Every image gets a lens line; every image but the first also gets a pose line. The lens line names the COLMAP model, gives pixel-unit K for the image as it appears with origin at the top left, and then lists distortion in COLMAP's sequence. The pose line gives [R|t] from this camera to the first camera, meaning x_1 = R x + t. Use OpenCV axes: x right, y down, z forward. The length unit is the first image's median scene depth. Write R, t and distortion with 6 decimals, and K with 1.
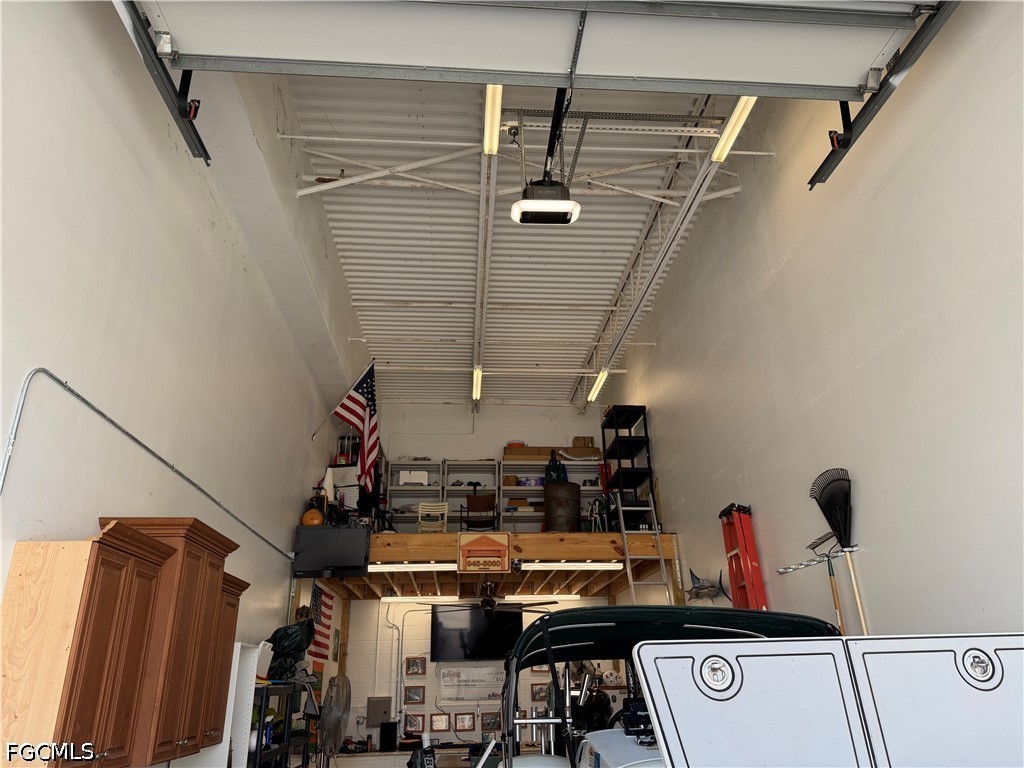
lens RADIAL K [[716.3, 0, 512.0], [0, 716.3, 384.0], [0, 0, 1]] dist [0.173172, -0.318208]
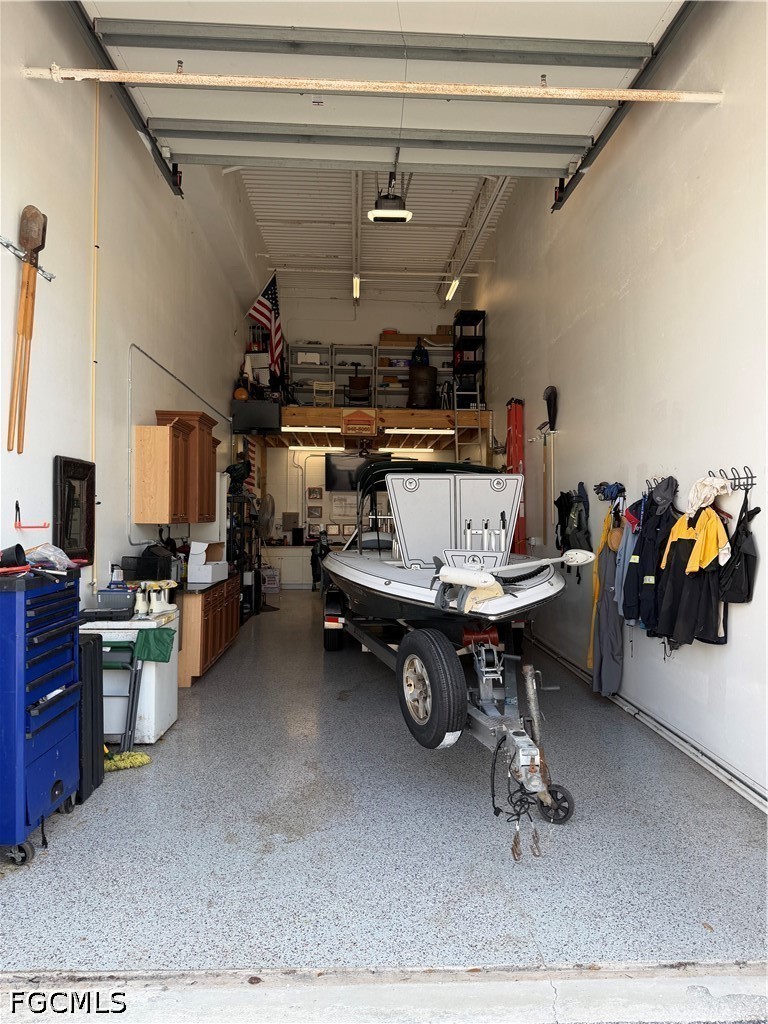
lens RADIAL K [[716.3, 0, 385.4], [0, 716.3, 531.2], [0, 0, 1]] dist [0.173172, -0.318208]
pose [[0.999346, 0.027822, -0.023089, 0.047248], [-0.016403, 0.918006, 0.396226, -0.122760], [0.032220, -0.395589, 0.917862, -0.368254]]
